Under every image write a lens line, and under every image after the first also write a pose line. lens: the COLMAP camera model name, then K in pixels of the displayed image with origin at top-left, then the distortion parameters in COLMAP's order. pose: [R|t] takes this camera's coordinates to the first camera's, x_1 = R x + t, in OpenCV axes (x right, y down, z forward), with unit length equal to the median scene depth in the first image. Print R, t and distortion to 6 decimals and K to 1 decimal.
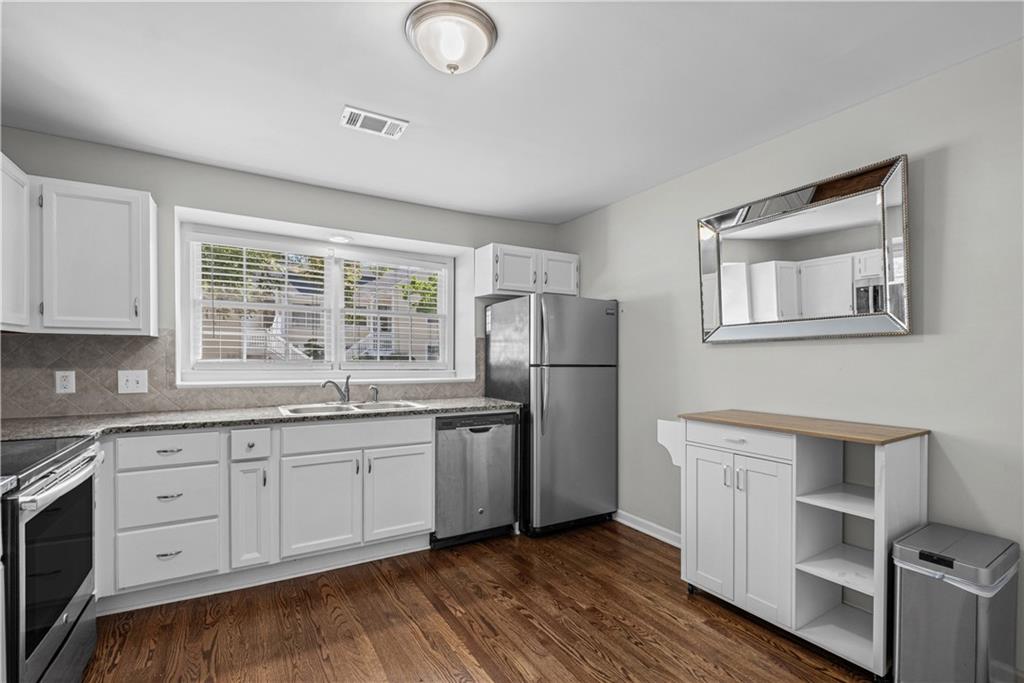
lens RADIAL K [[461.0, 0, 511.8], [0, 461.0, 363.2], [0, 0, 1]] dist [0.007232, -0.002667]
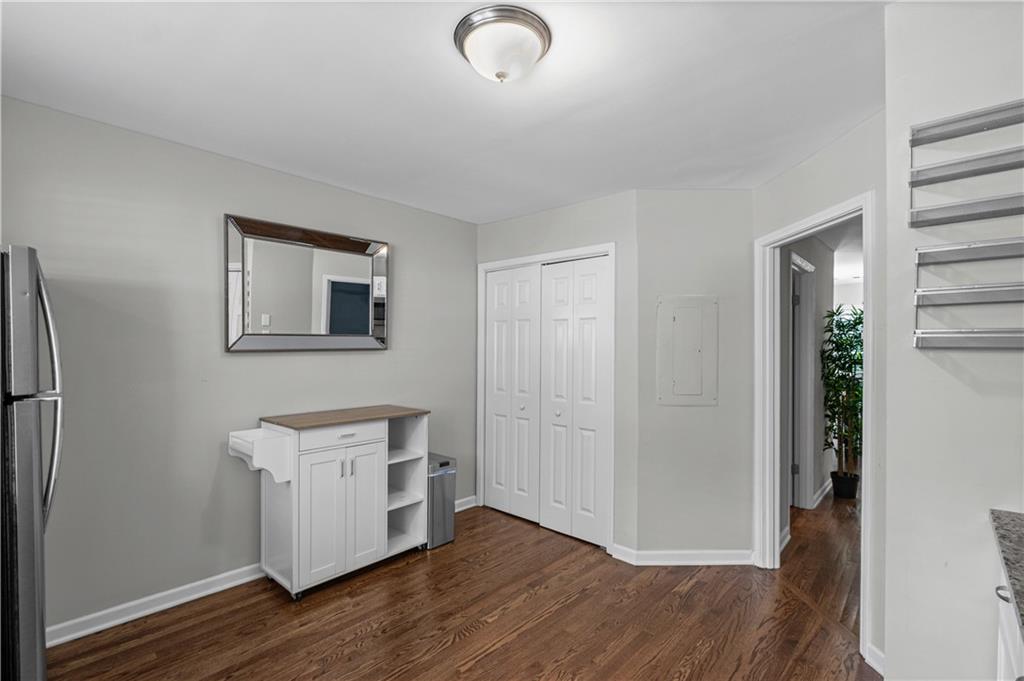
lens RADIAL K [[461.0, 0, 498.9], [0, 461.0, 350.1], [0, 0, 1]] dist [0.007232, -0.002667]
pose [[-0.262462, -0.002417, 0.964939, -0.653212], [0.011453, 0.999919, 0.005620, -0.049667], [-0.964874, 0.012527, -0.262412, 0.775152]]
